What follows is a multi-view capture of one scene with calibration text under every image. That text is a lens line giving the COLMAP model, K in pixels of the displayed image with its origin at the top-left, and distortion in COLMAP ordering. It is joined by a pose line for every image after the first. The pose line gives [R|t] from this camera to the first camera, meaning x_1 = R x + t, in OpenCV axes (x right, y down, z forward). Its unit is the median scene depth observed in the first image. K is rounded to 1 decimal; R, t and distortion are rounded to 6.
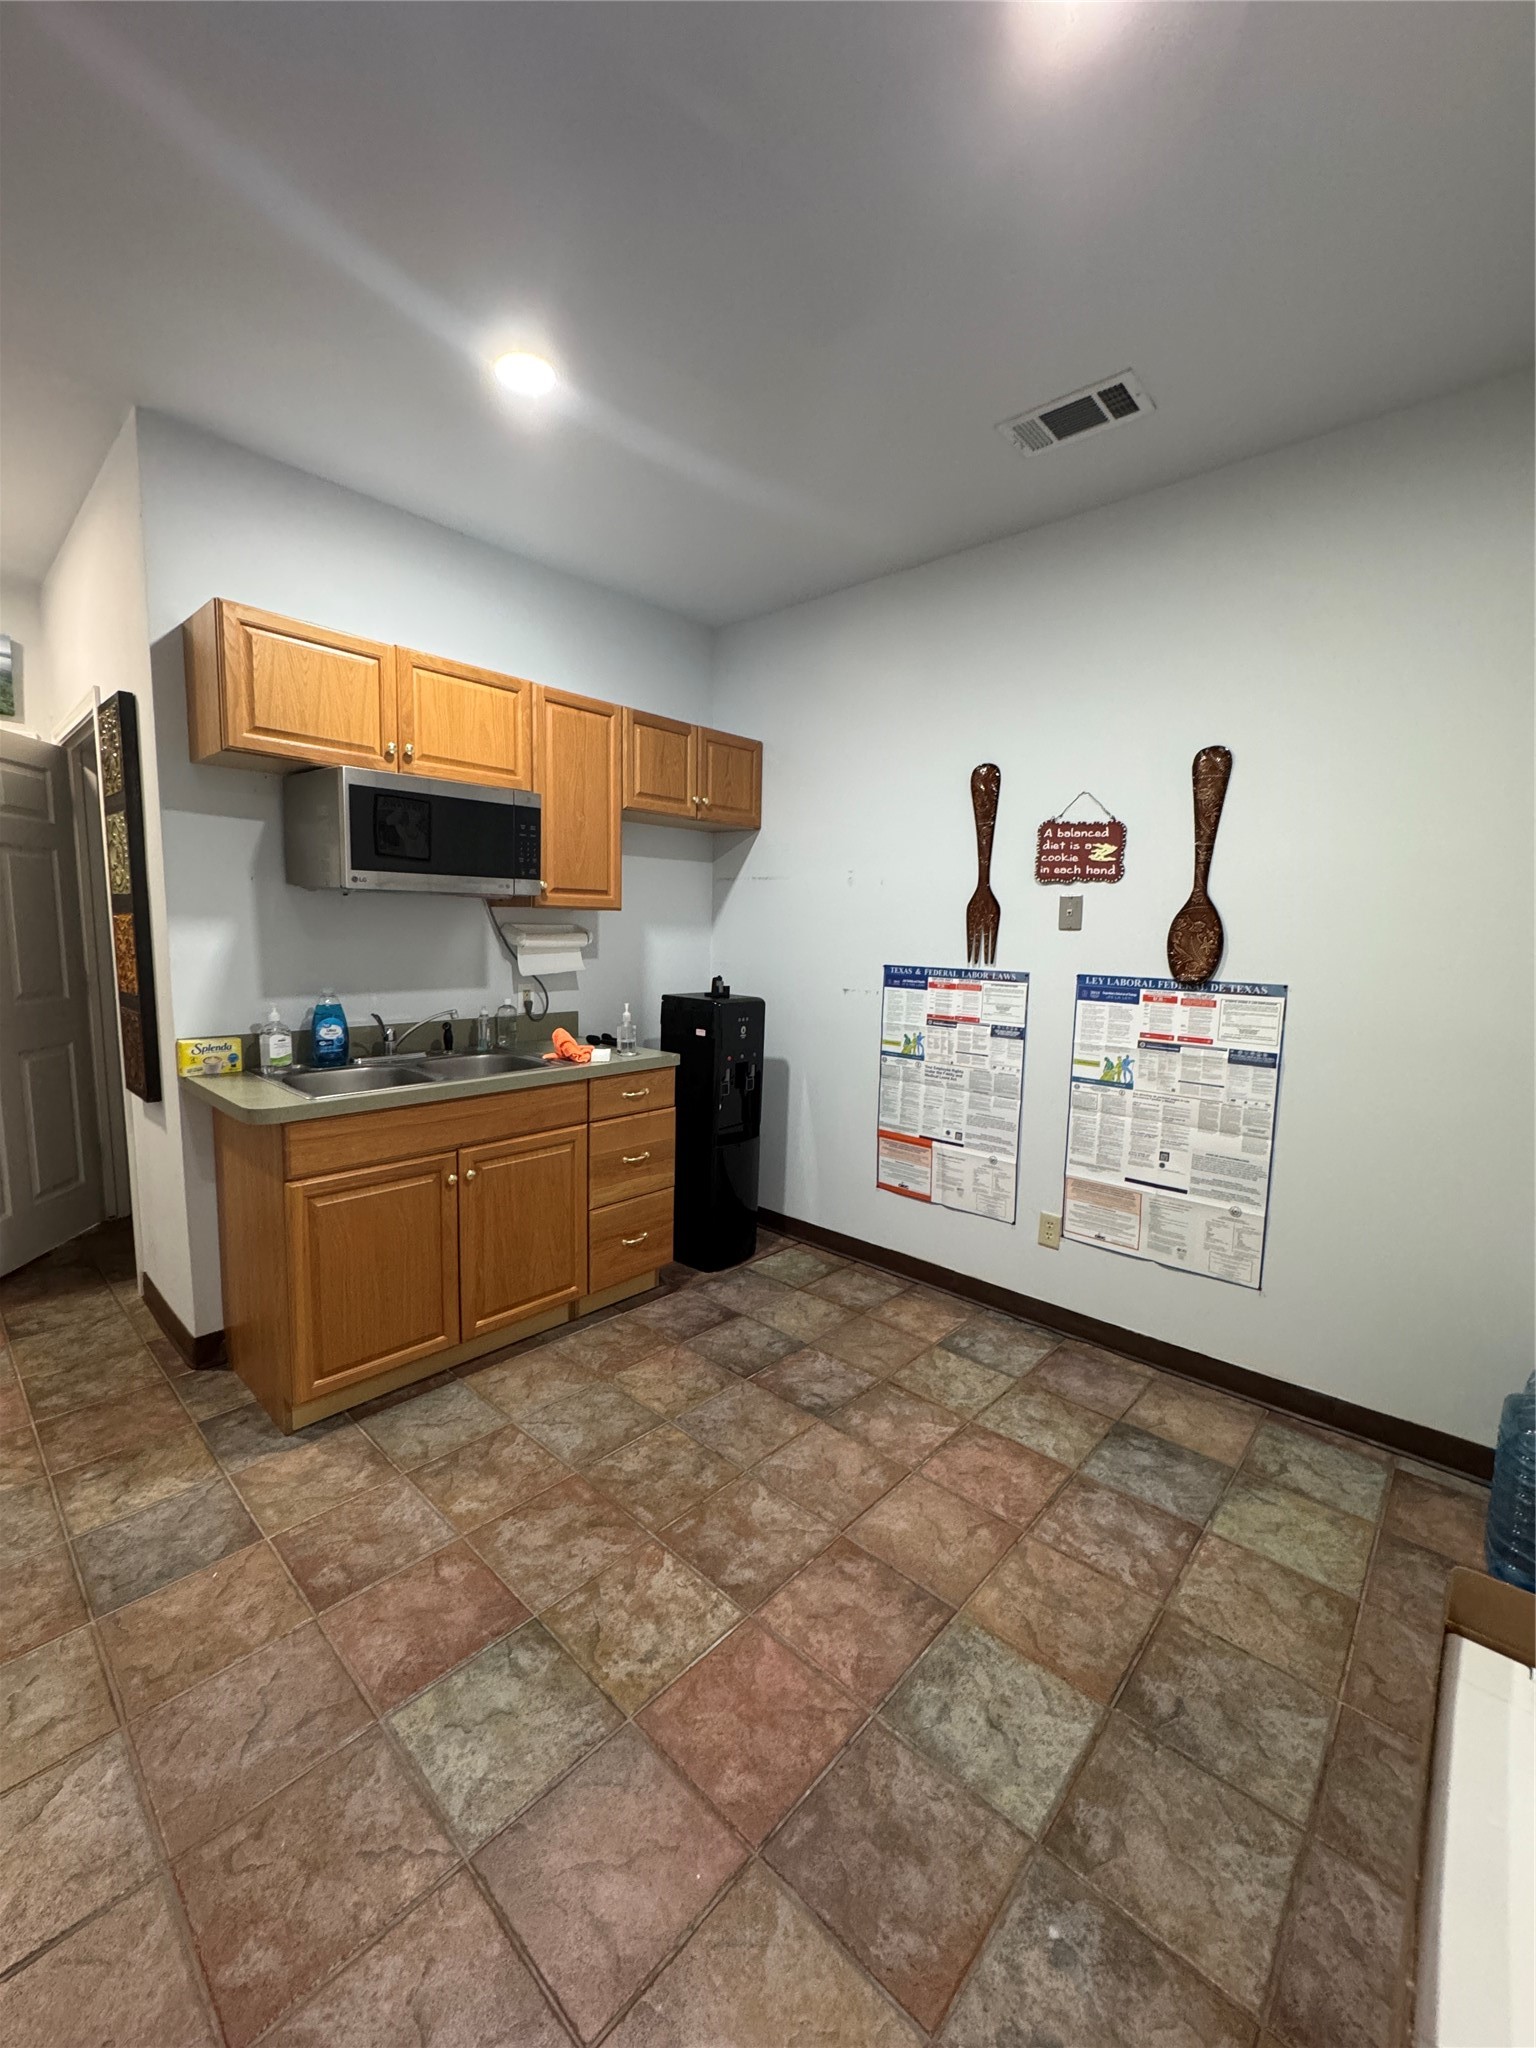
lens RADIAL K [[816.5, 0, 775.0], [0, 816.5, 1022.7], [0, 0, 1]] dist [-0.008488, 0.000851]
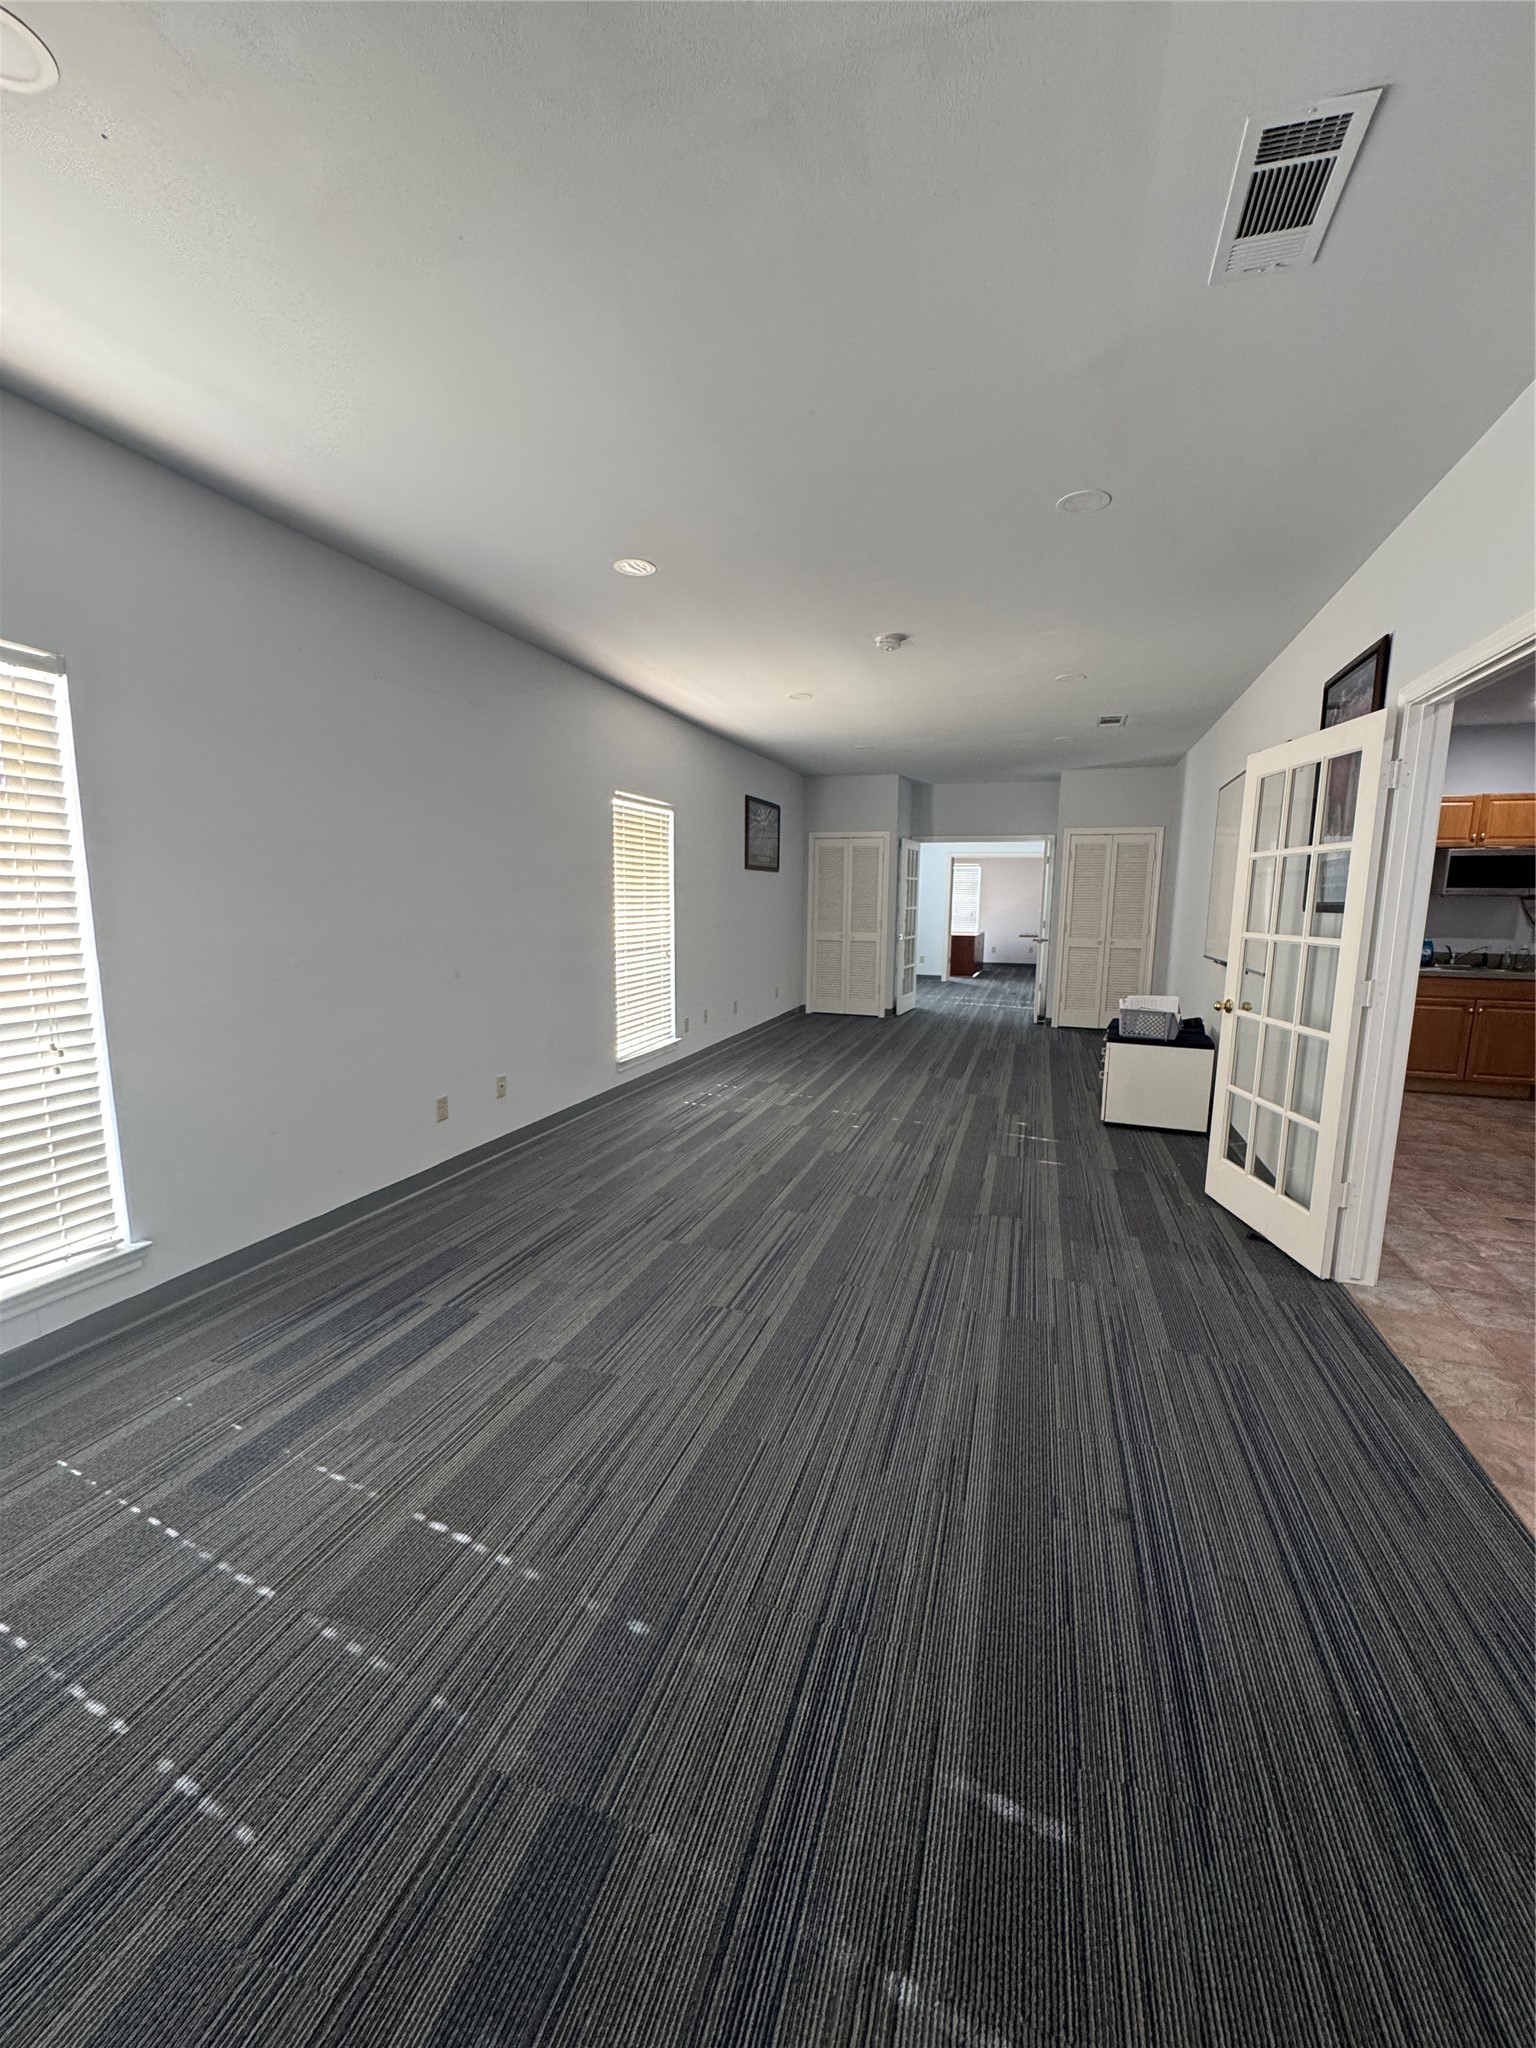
lens RADIAL K [[816.5, 0, 762.3], [0, 816.5, 1020.0], [0, 0, 1]] dist [-0.008488, 0.000851]
pose [[0.393409, 0.122098, -0.911220, 0.981197], [-0.110467, 0.990239, 0.084993, 0.240483], [0.912703, 0.067223, 0.403057, -1.909177]]
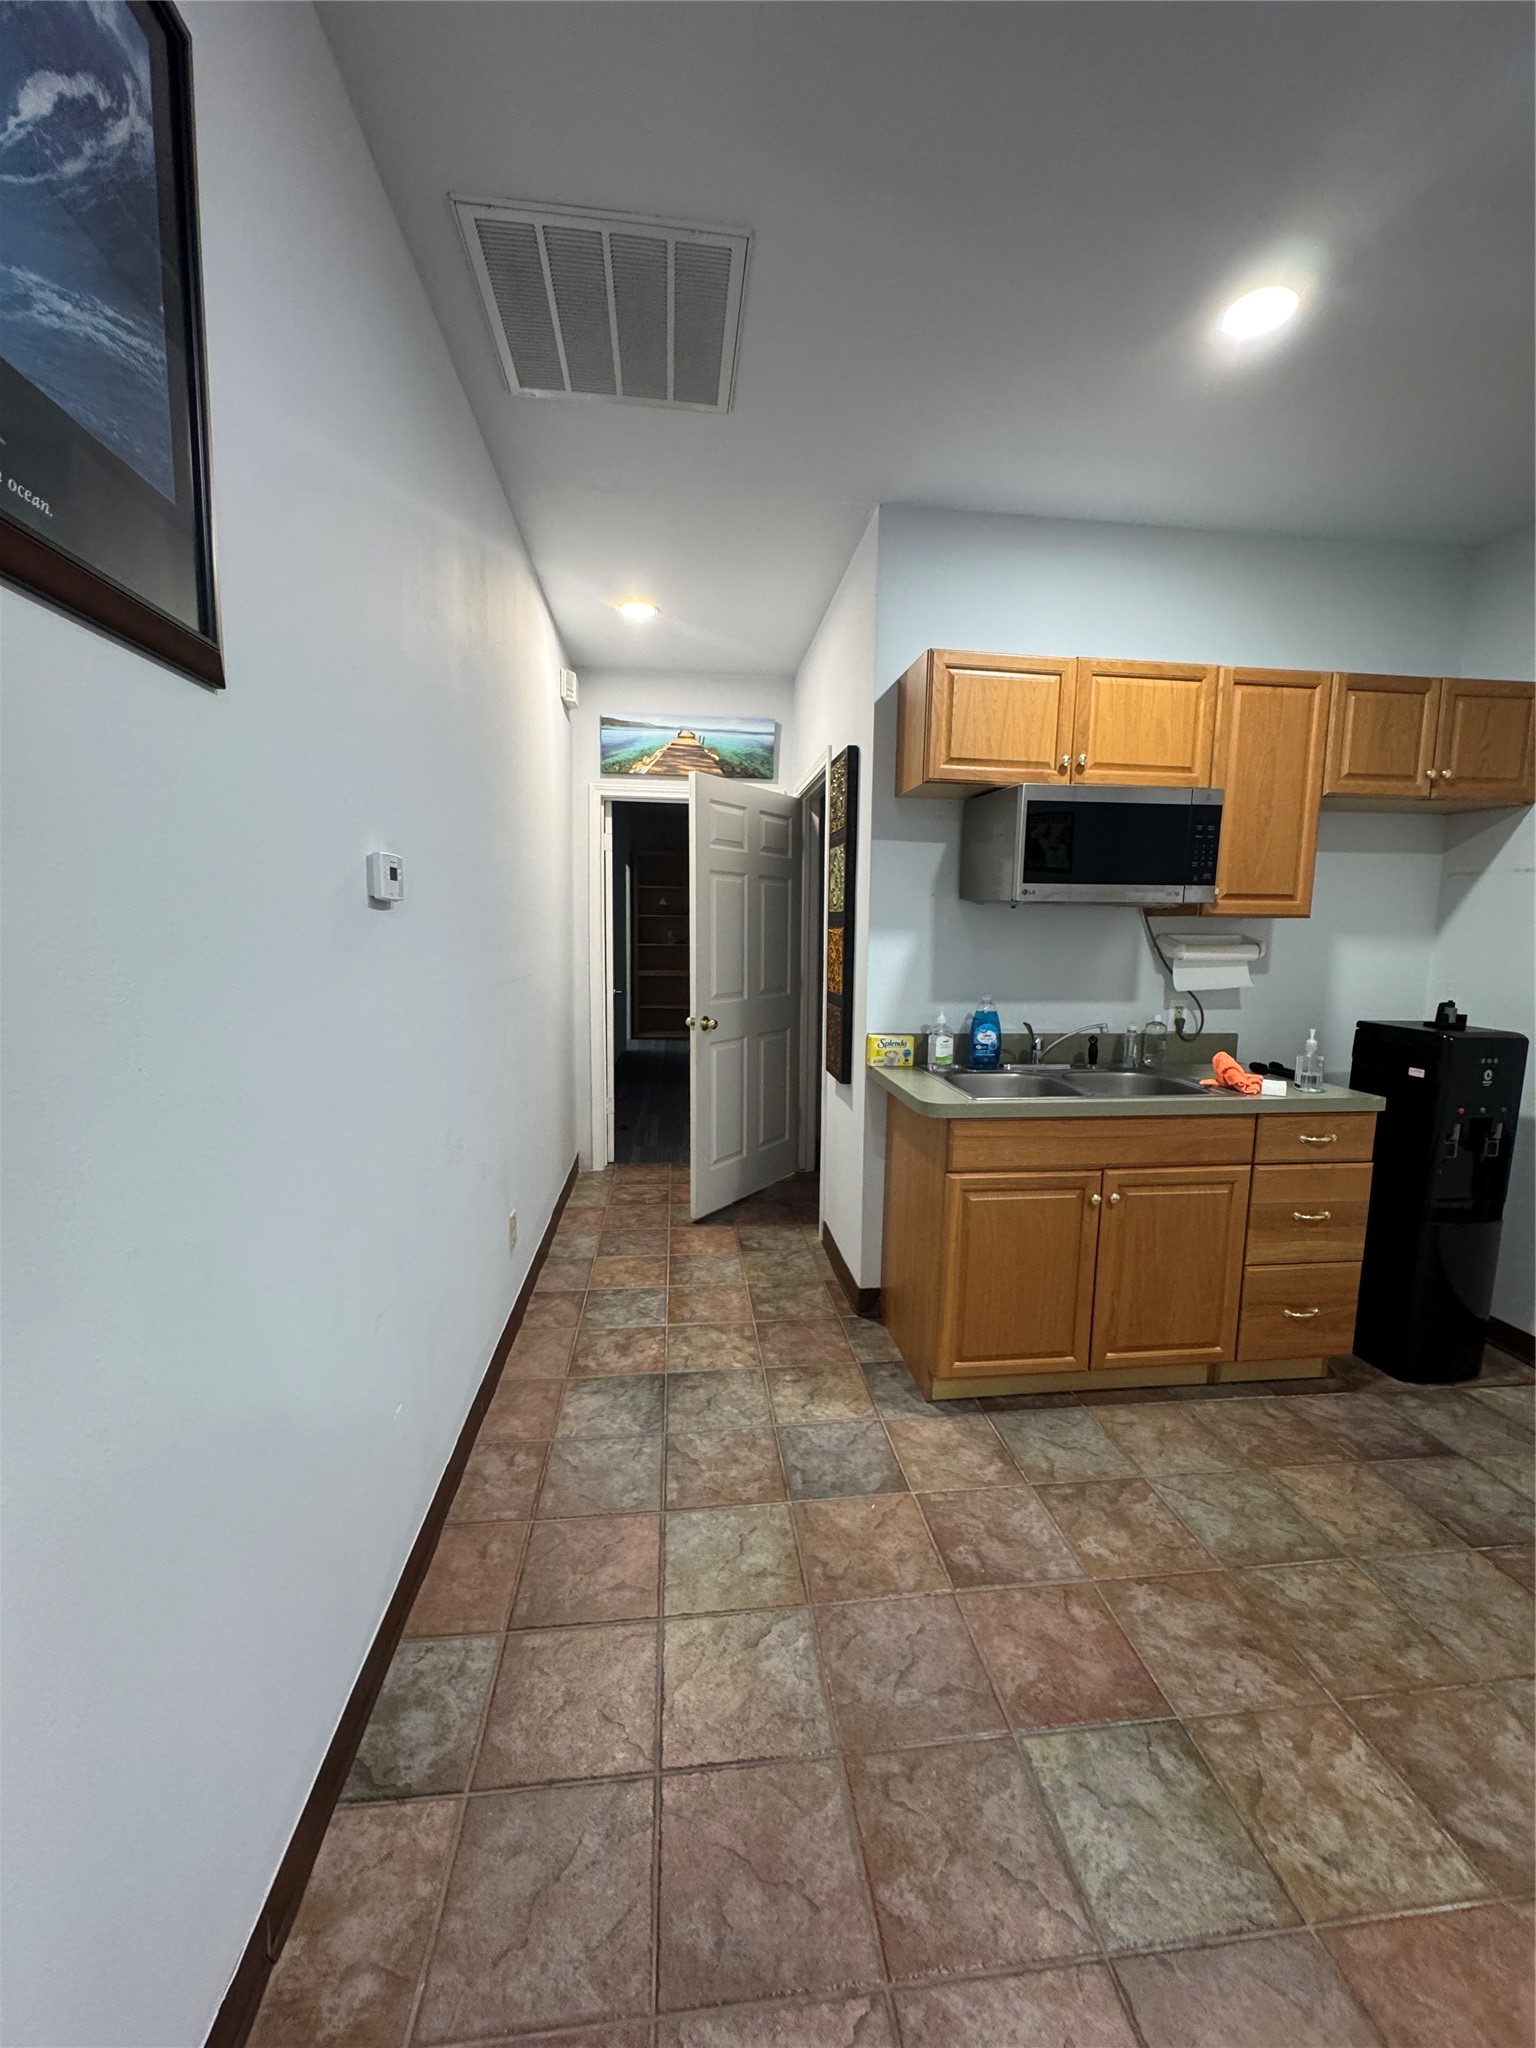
lens RADIAL K [[816.5, 0, 765.1], [0, 816.5, 1023.8], [0, 0, 1]] dist [-0.008488, 0.000851]
pose [[0.749708, 0.064914, -0.658577, -0.065624], [-0.072590, 0.997239, 0.015659, -0.001715], [0.657775, 0.036066, 0.752350, 0.009826]]
